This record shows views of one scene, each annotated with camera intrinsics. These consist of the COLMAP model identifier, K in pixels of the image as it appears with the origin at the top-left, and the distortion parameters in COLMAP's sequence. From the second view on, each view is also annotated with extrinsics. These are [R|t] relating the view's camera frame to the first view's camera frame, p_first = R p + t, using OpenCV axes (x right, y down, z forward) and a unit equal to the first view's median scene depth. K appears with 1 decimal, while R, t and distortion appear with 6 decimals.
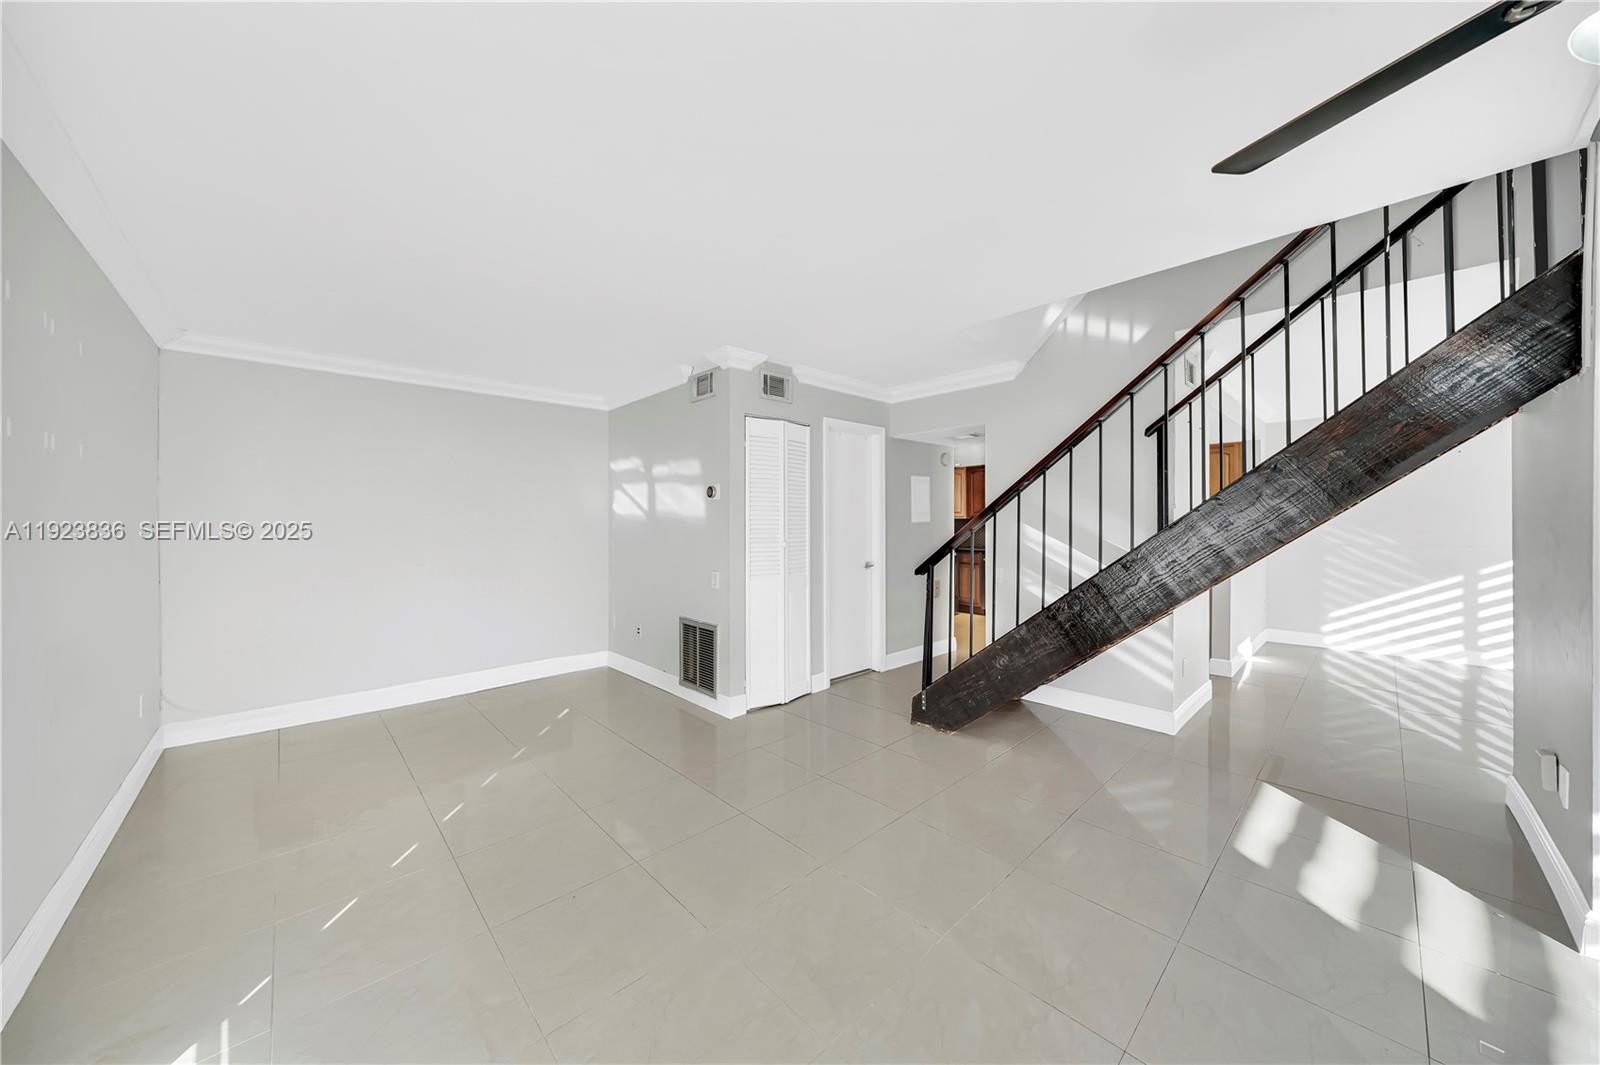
lens RADIAL K [[544.5, 0, 808.6], [0, 544.5, 518.4], [0, 0, 1]] dist [-0.006492, -0.000360]
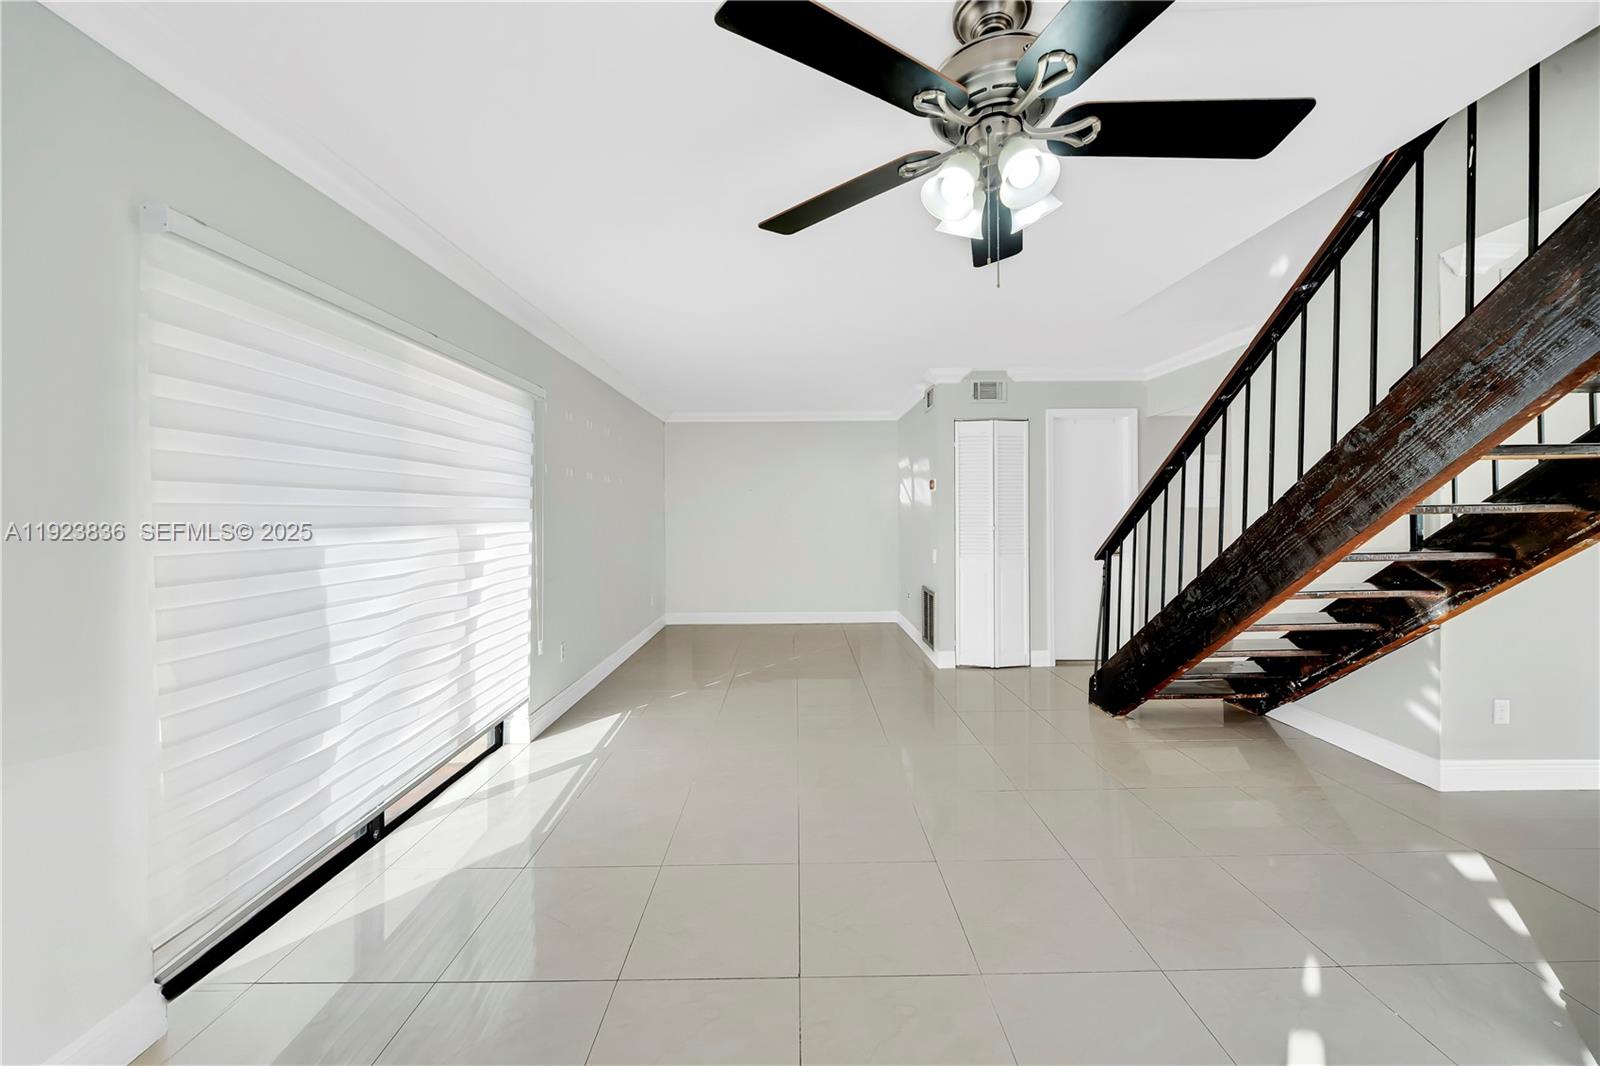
lens RADIAL K [[571.8, 0, 809.1], [0, 571.8, 501.9], [0, 0, 1]] dist [-0.012170, -0.000137]
pose [[0.732699, -0.011540, -0.680455, 0.490231], [0.008976, 0.999933, -0.007293, -0.002574], [0.680493, -0.000764, 0.732754, -0.141291]]
